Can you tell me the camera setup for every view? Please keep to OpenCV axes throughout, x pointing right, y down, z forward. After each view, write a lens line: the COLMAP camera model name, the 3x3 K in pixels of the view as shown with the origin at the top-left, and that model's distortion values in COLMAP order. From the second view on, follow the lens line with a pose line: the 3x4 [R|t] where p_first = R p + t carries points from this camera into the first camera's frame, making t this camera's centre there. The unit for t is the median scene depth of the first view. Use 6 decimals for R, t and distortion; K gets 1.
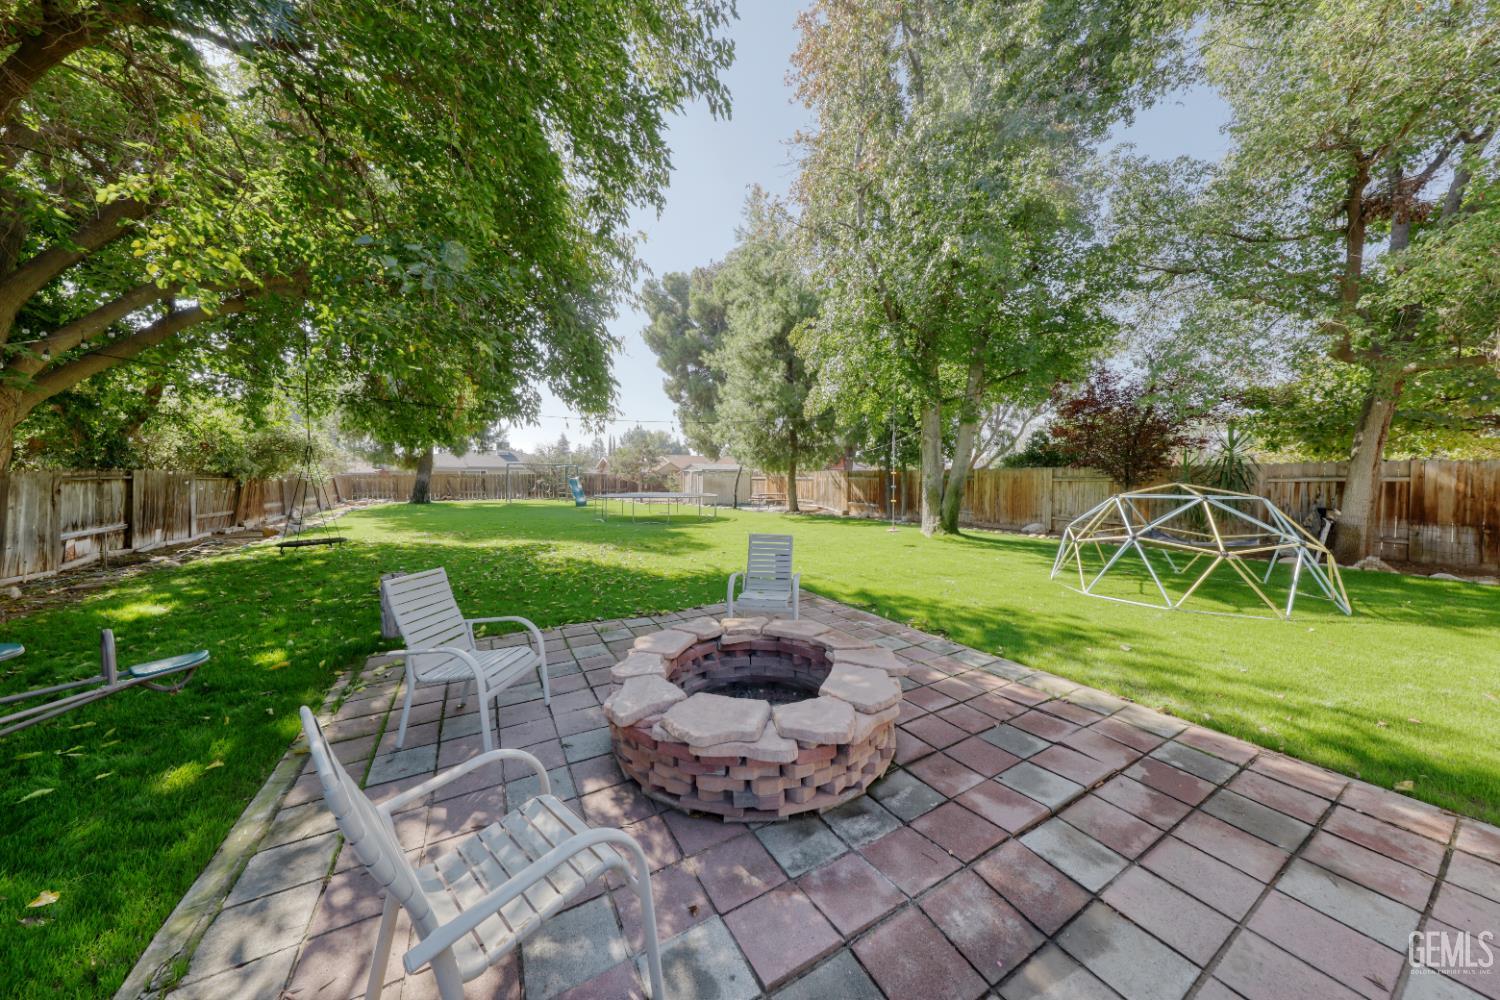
lens RADIAL K [[469.7, 0, 741.7], [0, 469.7, 493.5], [0, 0, 1]] dist [0.001840, -0.000372]
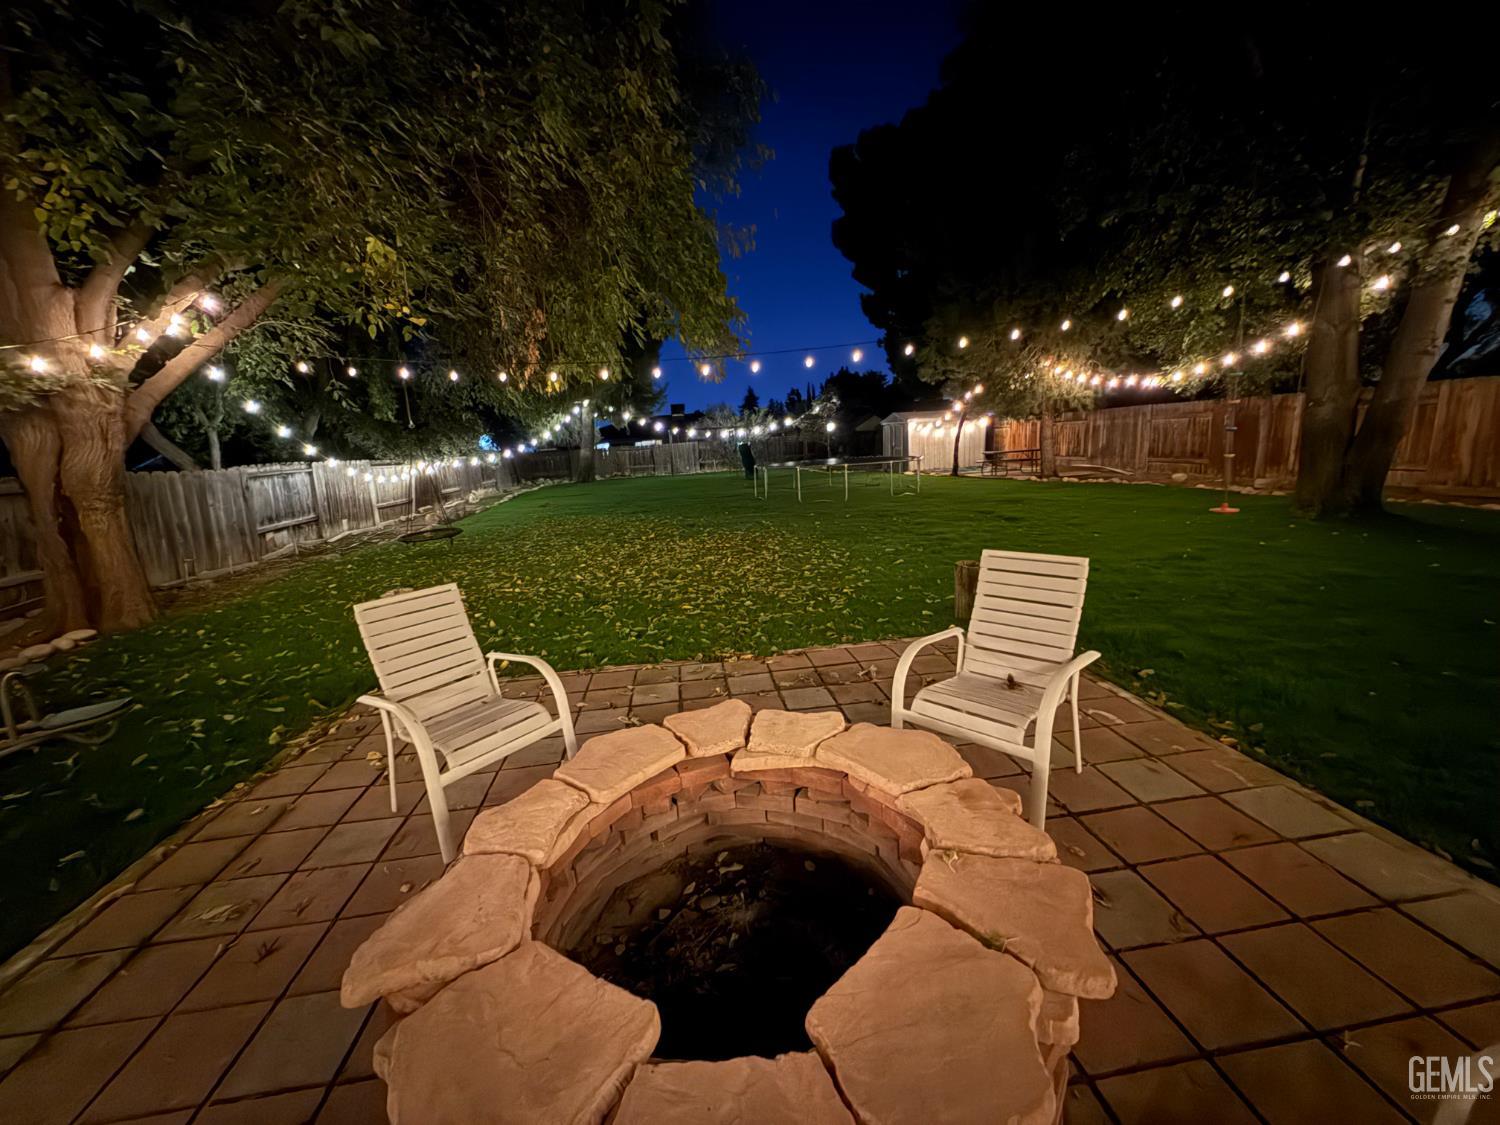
lens RADIAL K [[595.2, 0, 747.0], [0, 595.2, 562.1], [0, 0, 1]] dist [0.000395, 0.001028]
pose [[0.925525, 0.017494, -0.378281, 0.088258], [0.048905, 0.985045, 0.165209, -0.004688], [0.375514, -0.171405, 0.910829, 0.190012]]
